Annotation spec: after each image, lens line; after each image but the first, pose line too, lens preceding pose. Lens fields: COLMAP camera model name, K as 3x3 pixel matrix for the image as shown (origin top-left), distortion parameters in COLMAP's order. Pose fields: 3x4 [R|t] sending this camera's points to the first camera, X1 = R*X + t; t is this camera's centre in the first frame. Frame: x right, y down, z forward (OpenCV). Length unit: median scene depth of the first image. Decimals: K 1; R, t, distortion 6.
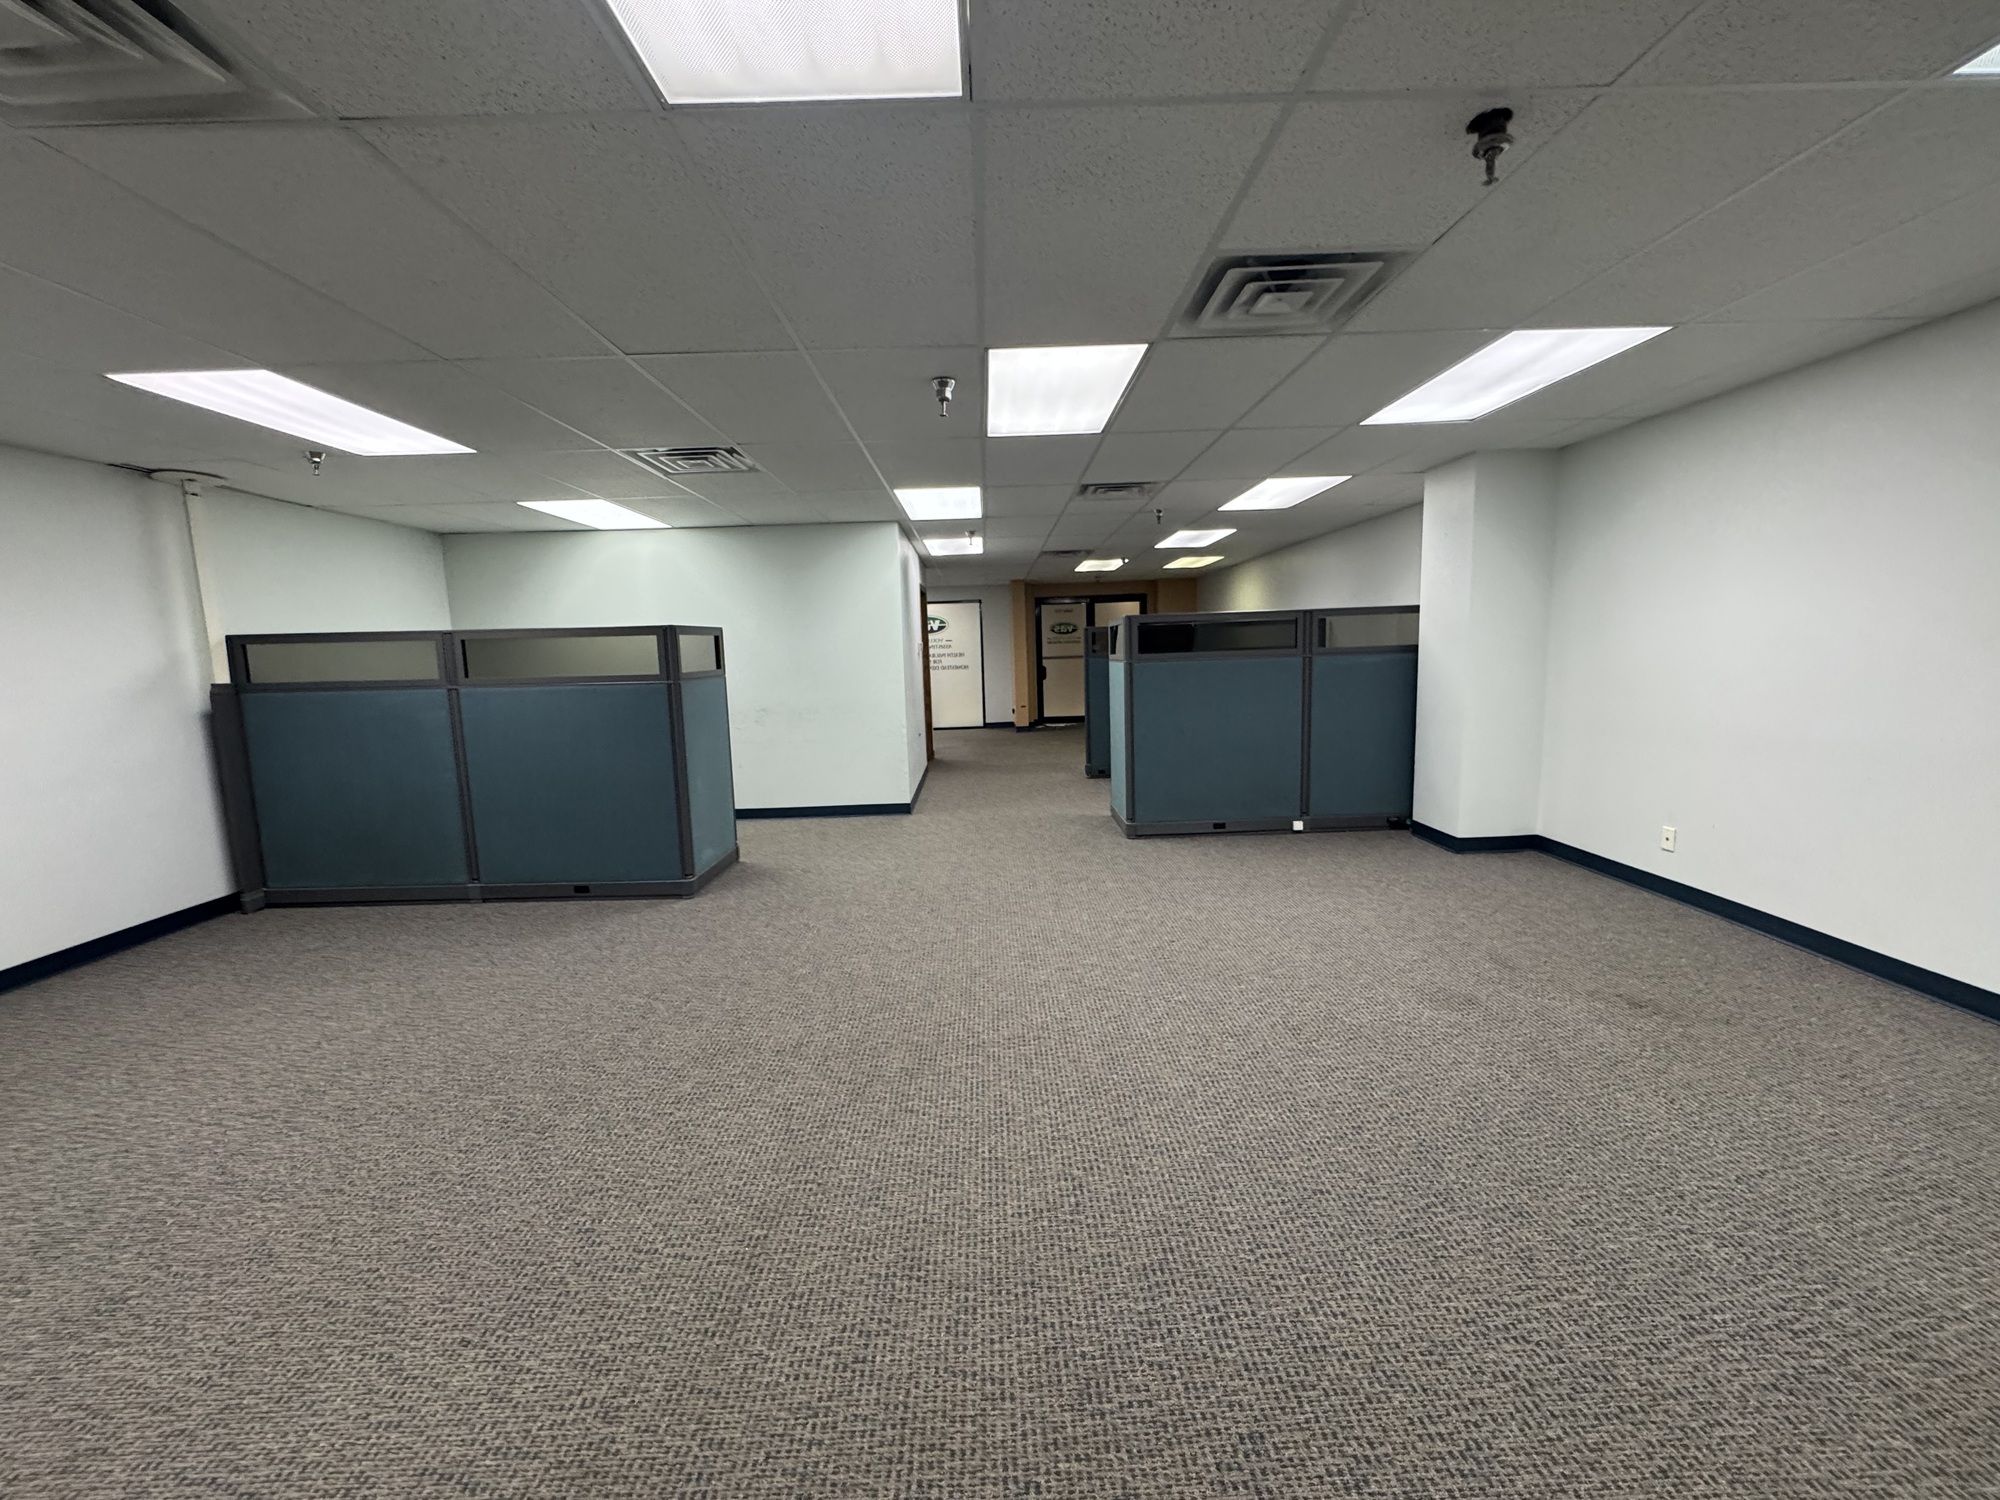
lens RADIAL K [[794.2, 0, 997.6], [0, 794.2, 752.0], [0, 0, 1]] dist [-0.002718, 0.000370]
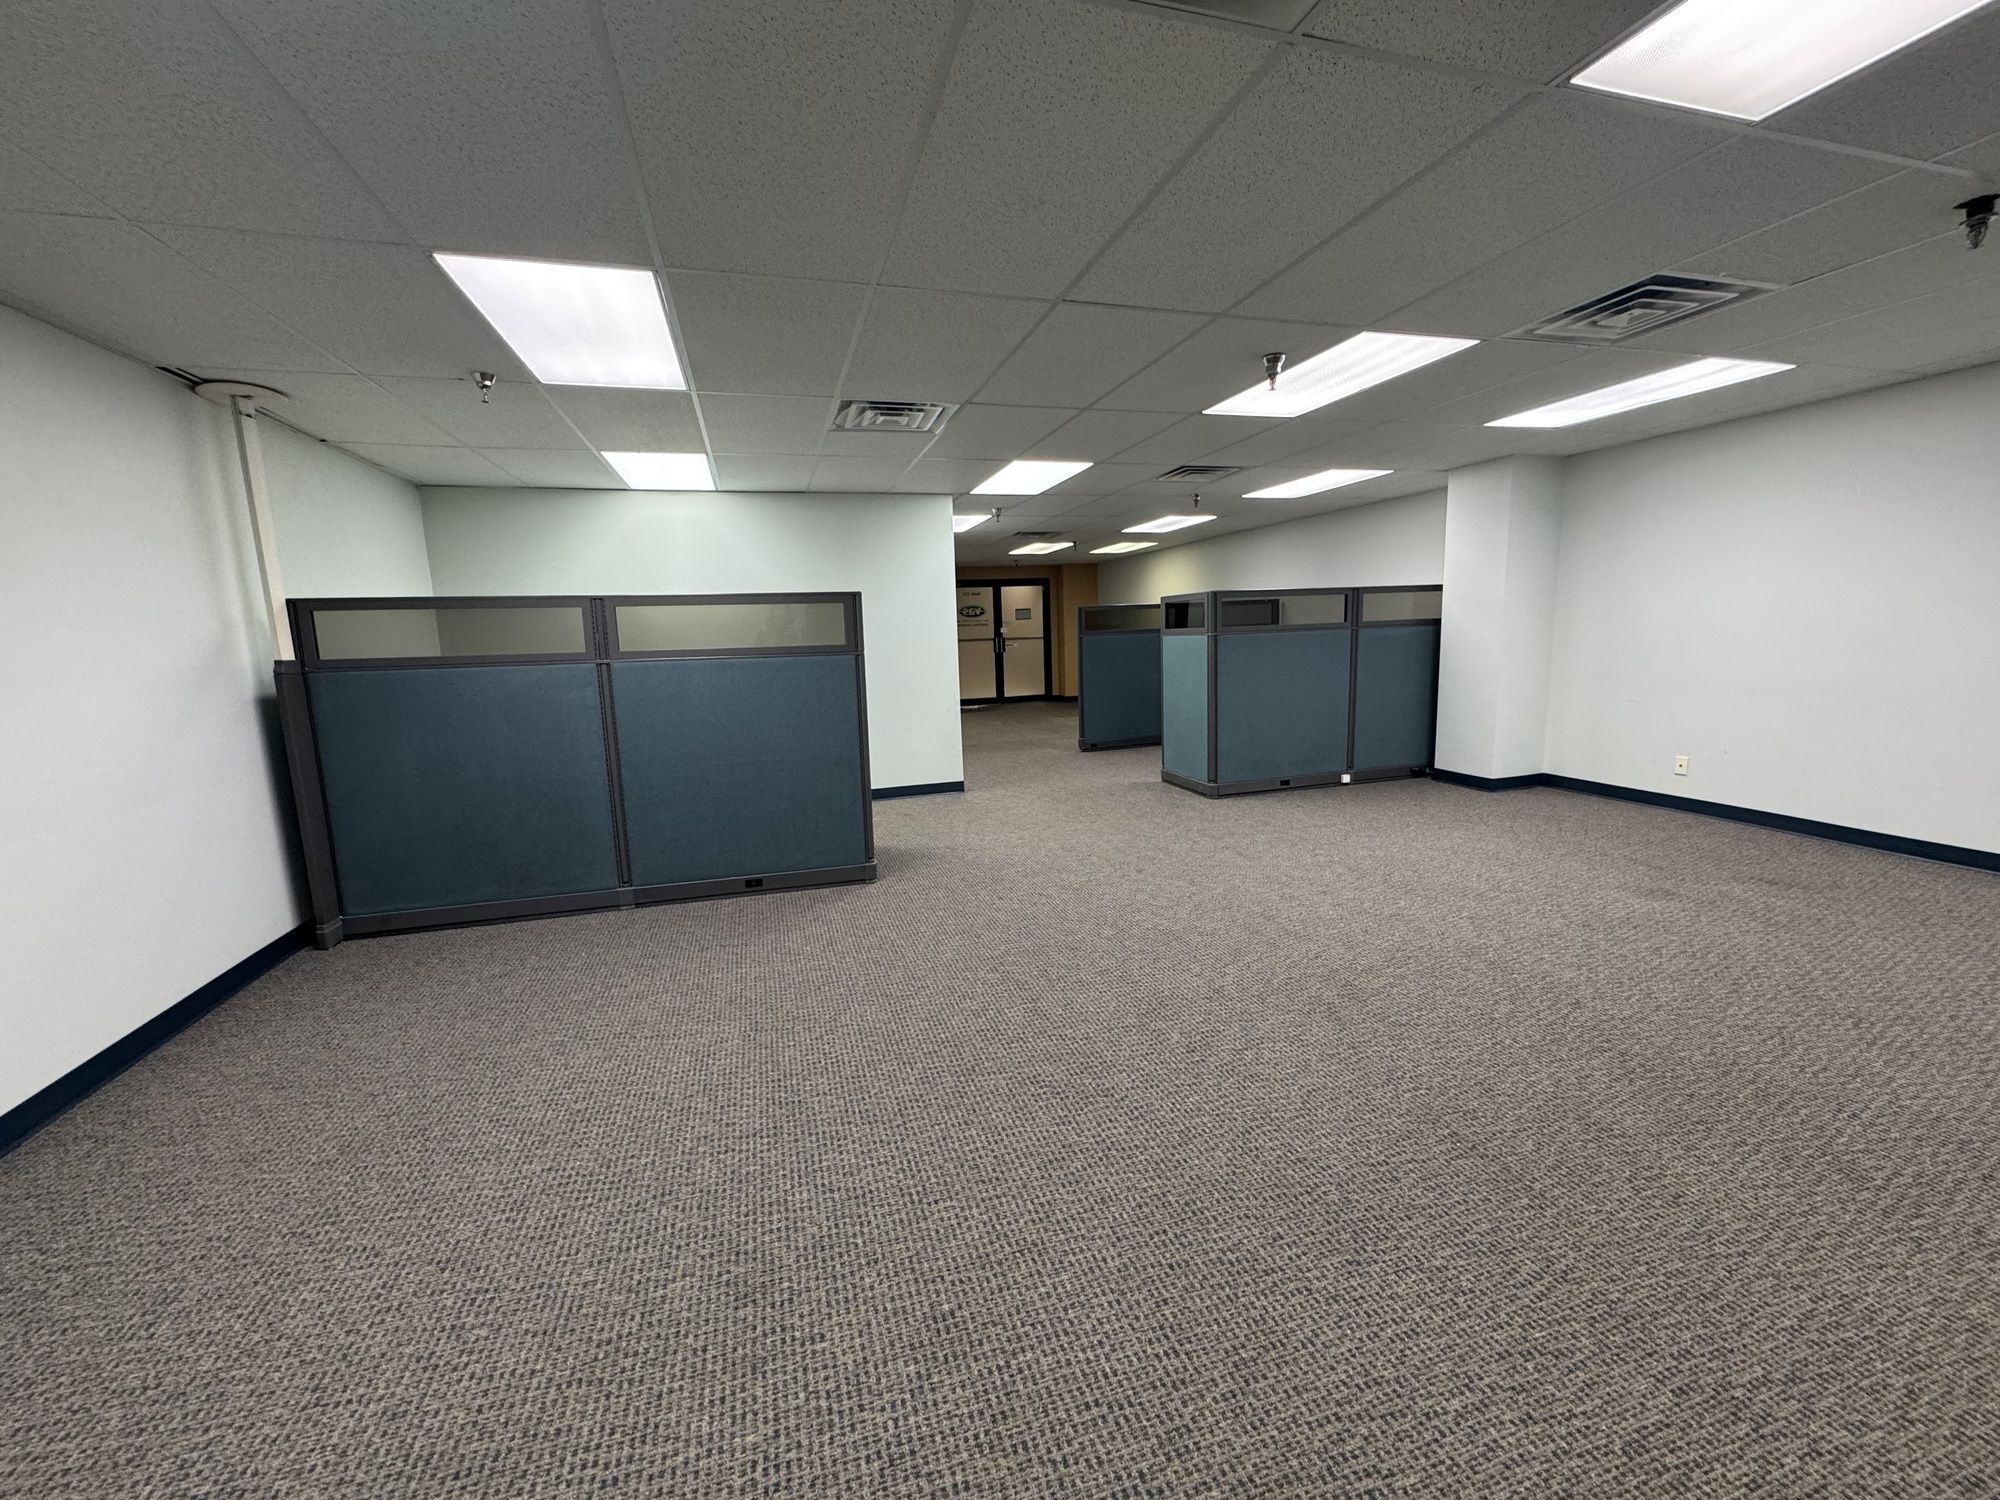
lens RADIAL K [[794.2, 0, 1002.7], [0, 794.2, 750.9], [0, 0, 1]] dist [-0.002718, 0.000370]
pose [[0.962794, -0.042759, 0.266834, -0.486809], [0.039373, 0.999062, 0.018029, 0.016797], [-0.267354, -0.006852, 0.963574, 0.048574]]
